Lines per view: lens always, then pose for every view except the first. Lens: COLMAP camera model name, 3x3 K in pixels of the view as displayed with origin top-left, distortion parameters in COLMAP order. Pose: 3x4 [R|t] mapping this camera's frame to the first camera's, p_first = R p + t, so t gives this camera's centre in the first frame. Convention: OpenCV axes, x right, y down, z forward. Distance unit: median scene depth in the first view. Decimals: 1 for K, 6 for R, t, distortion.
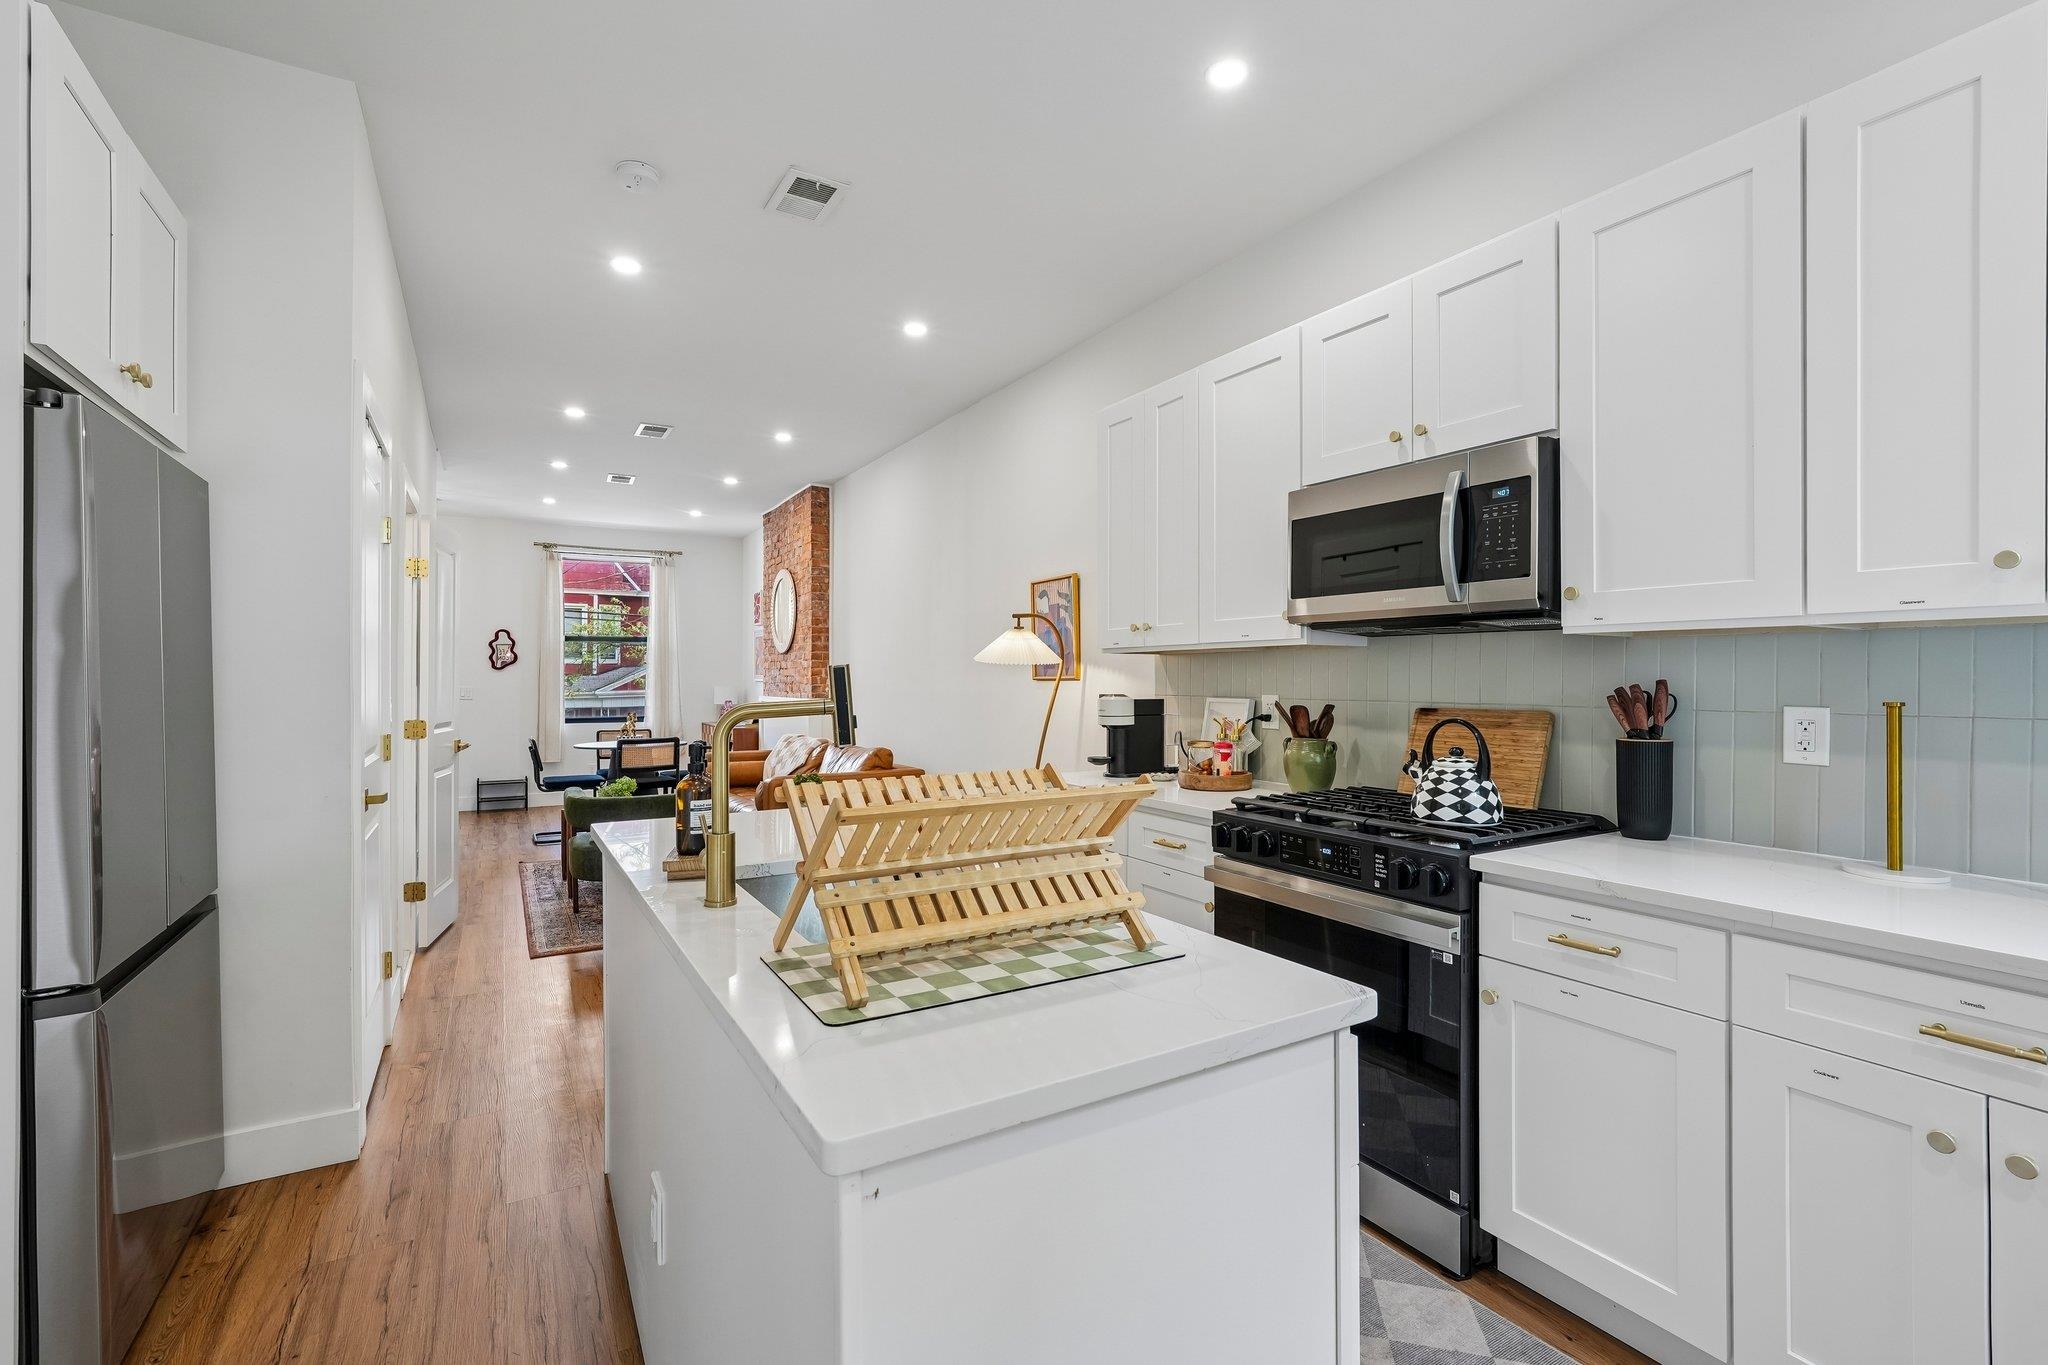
lens RADIAL K [[902.2, 0, 1018.4], [0, 902.2, 679.7], [0, 0, 1]] dist [-0.009924, 0.003121]
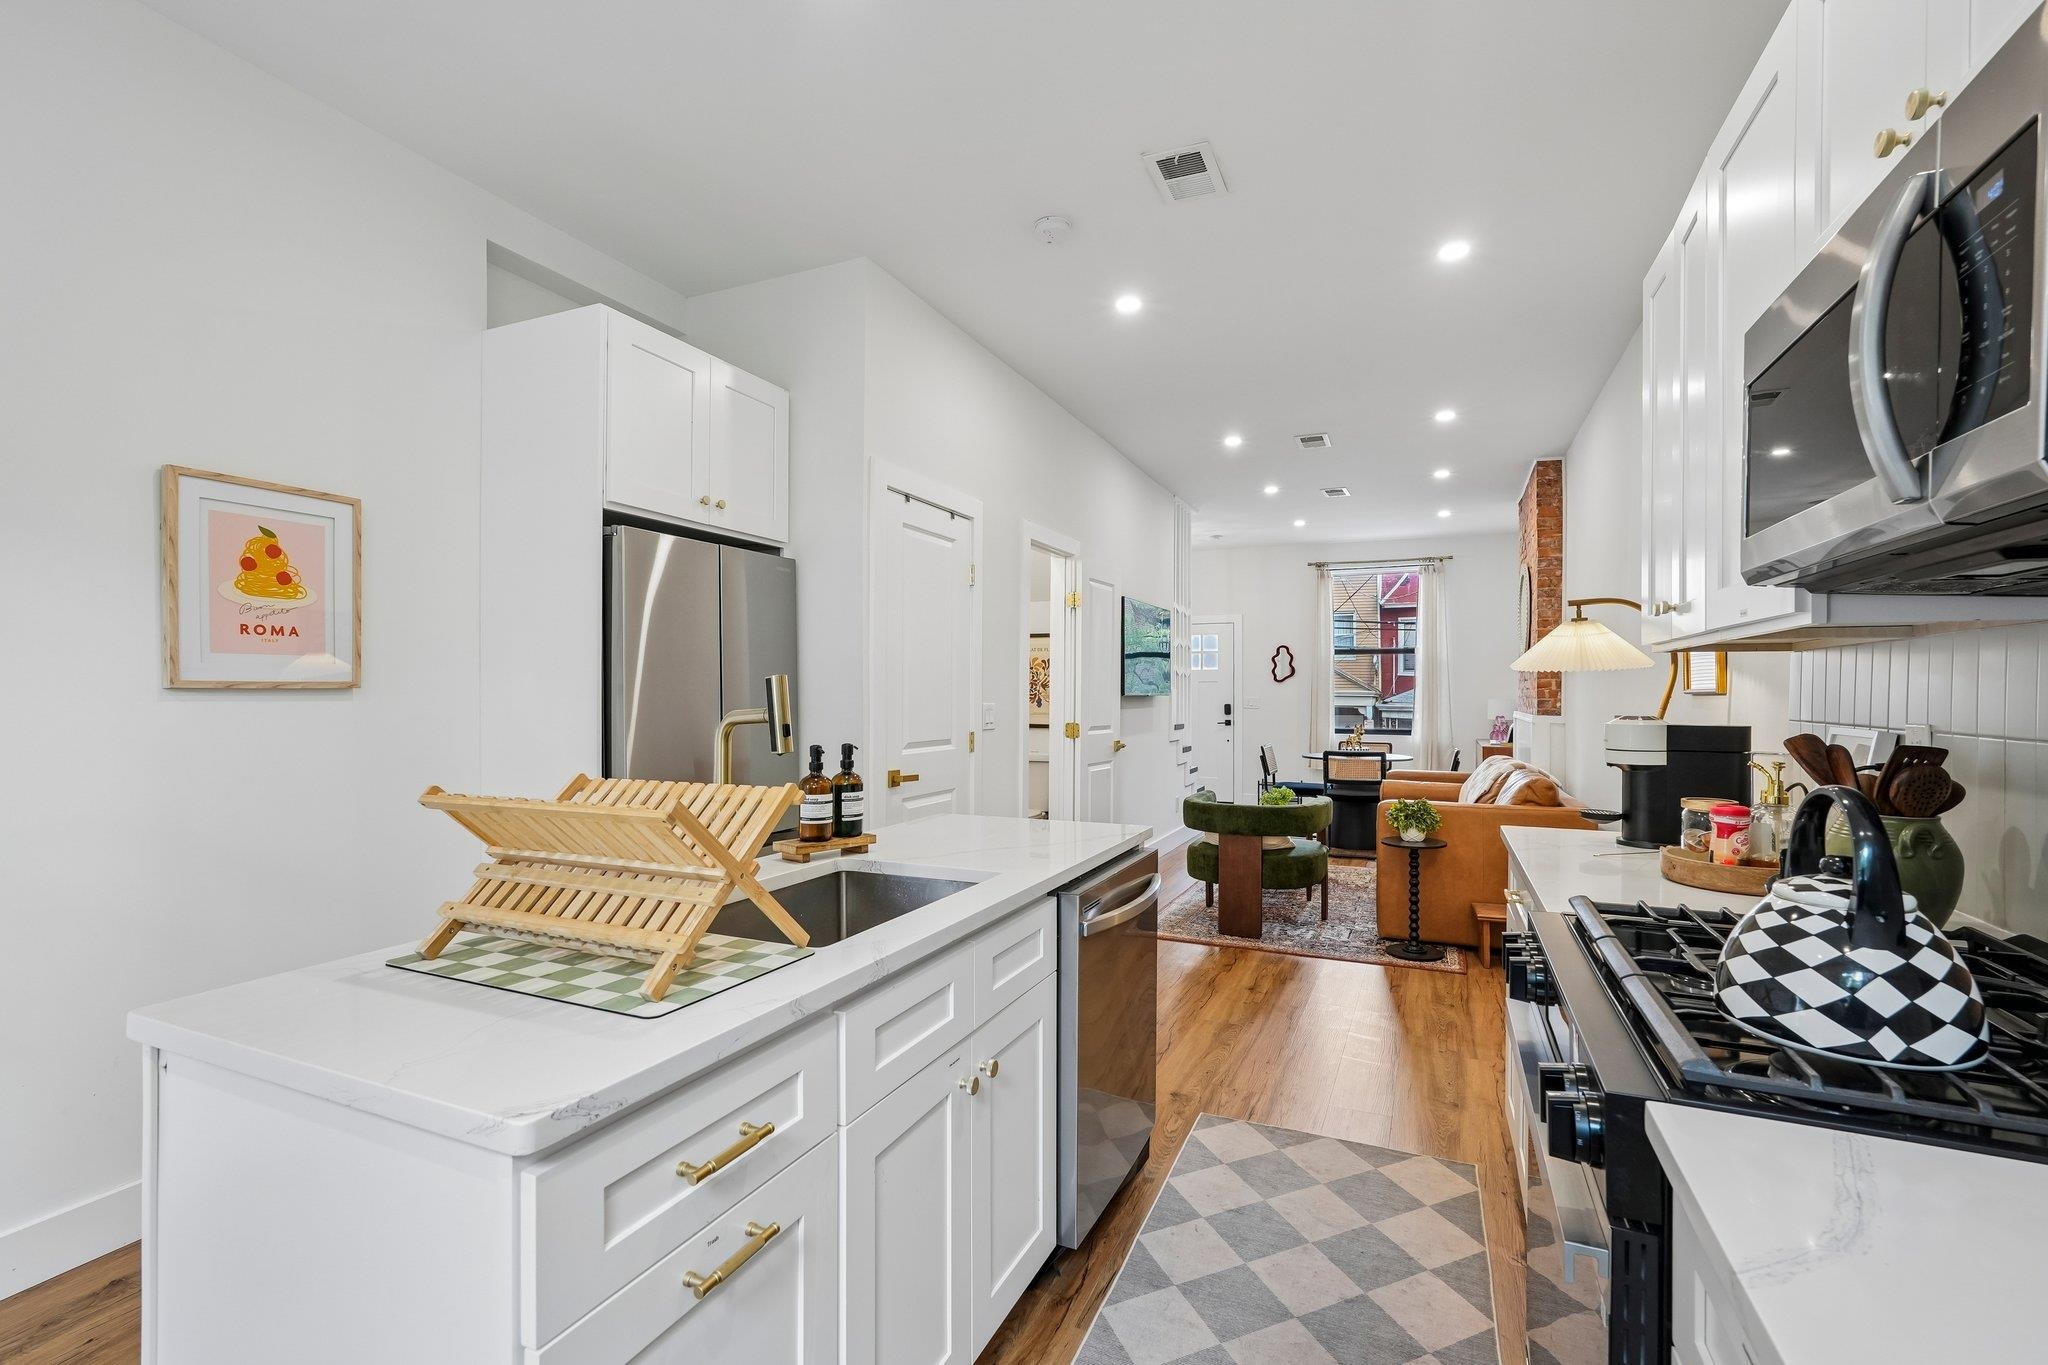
lens RADIAL K [[902.1, 0, 1033.5], [0, 902.1, 694.8], [0, 0, 1]] dist [-0.009656, 0.000371]
pose [[0.586014, 0.006790, -0.810272, 0.321902], [-0.004305, 0.999977, 0.005266, -0.000768], [0.810289, 0.000402, 0.586030, 0.239465]]
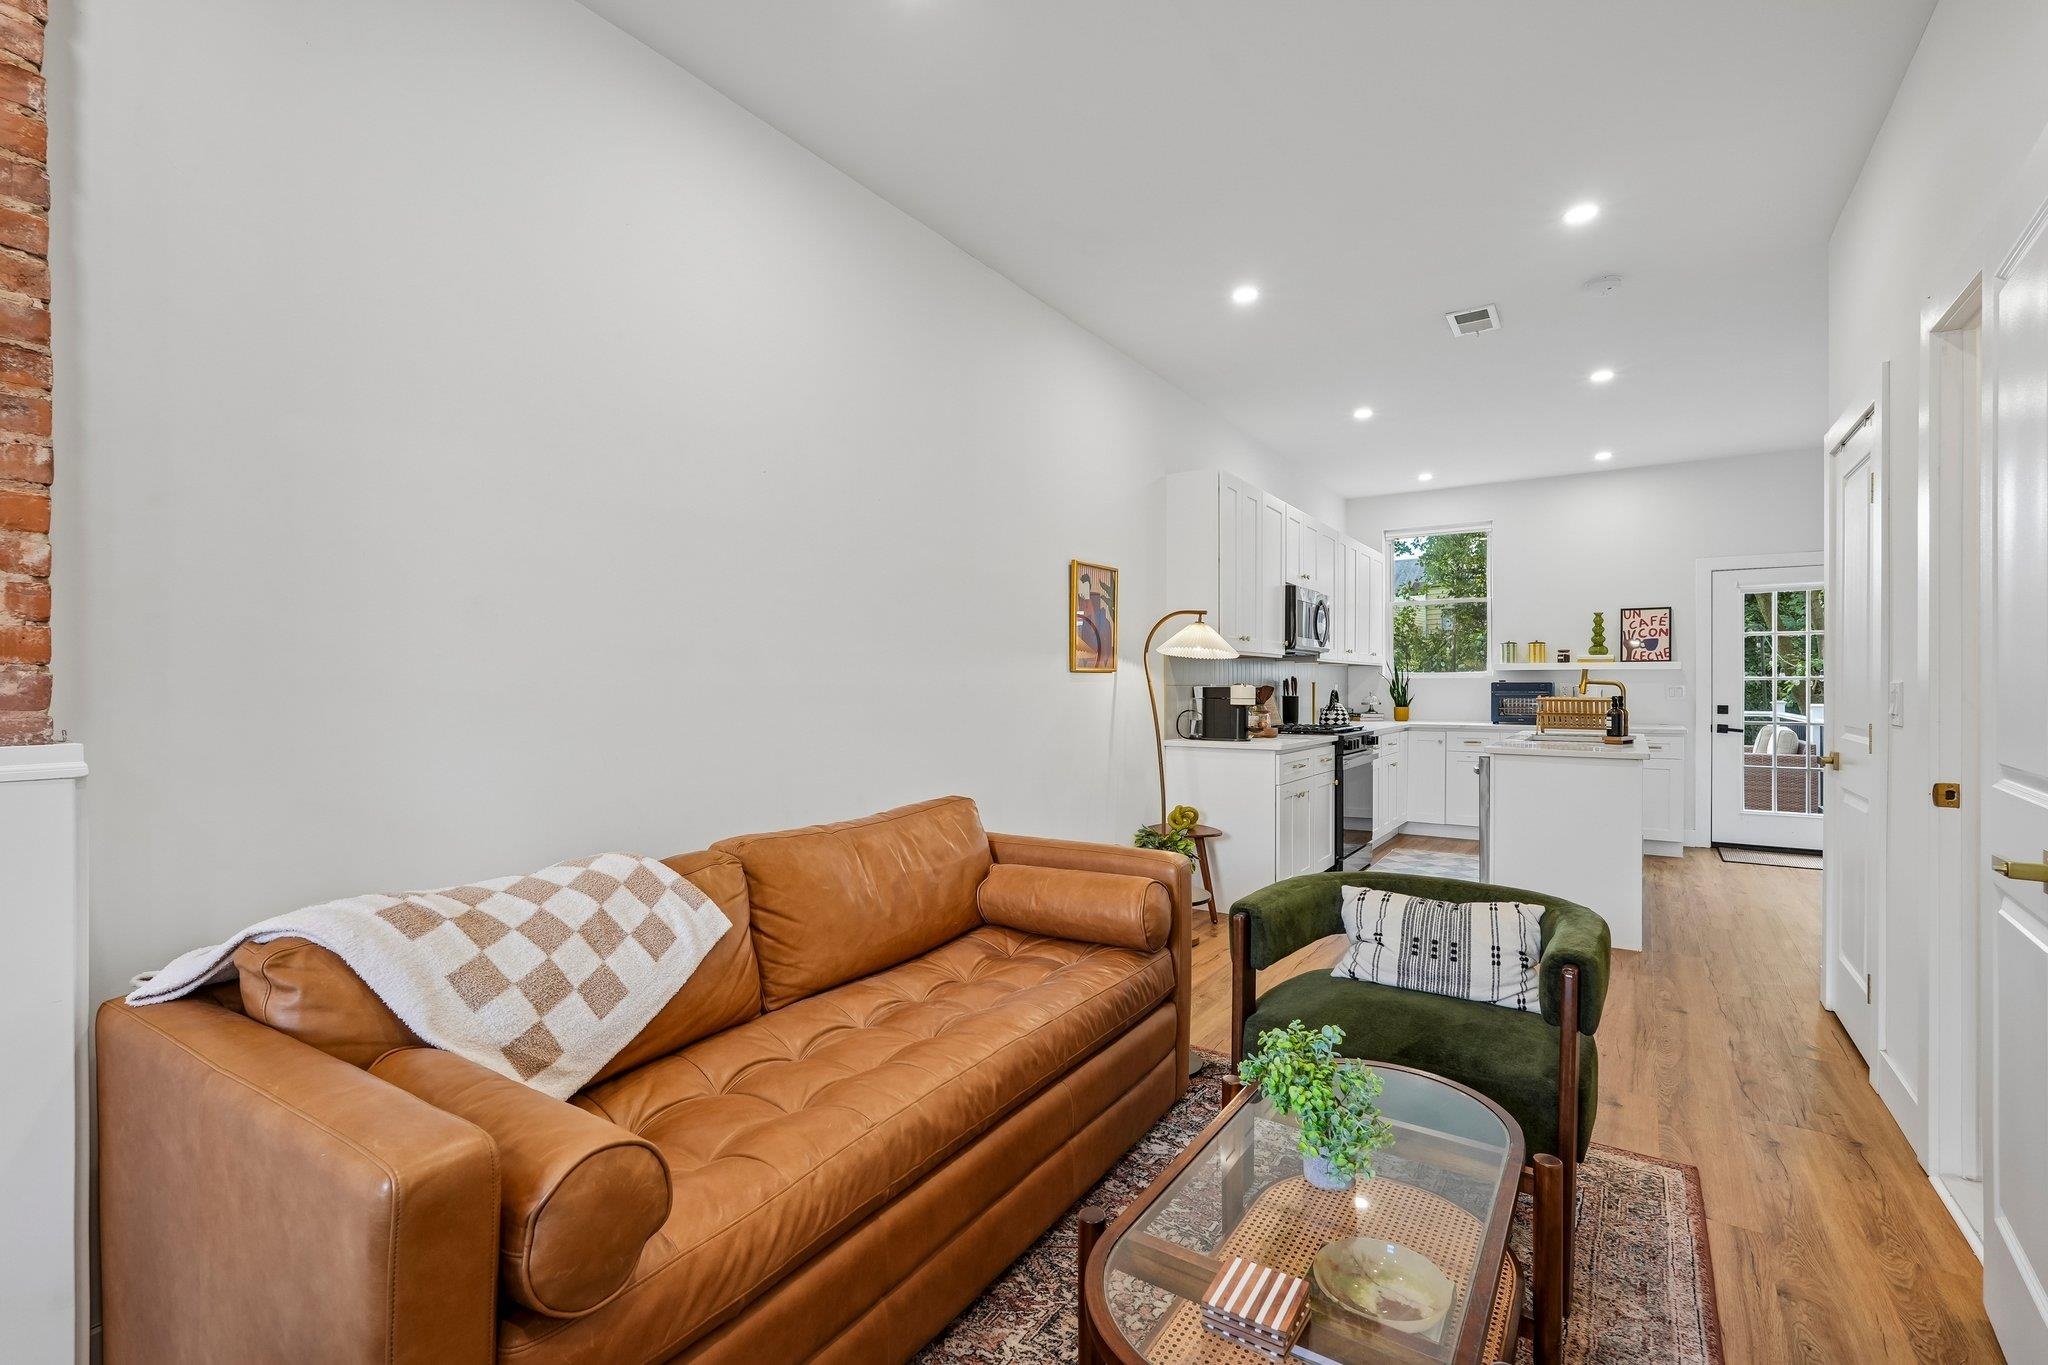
lens RADIAL K [[899.3, 0, 1020.5], [0, 899.3, 692.0], [0, 0, 1]] dist [-0.009829, 0.000738]
pose [[-0.429056, -0.005149, 0.903263, -0.886553], [0.001315, 0.999979, 0.006325, 0.018075], [-0.903277, 0.003901, -0.429040, 1.663088]]
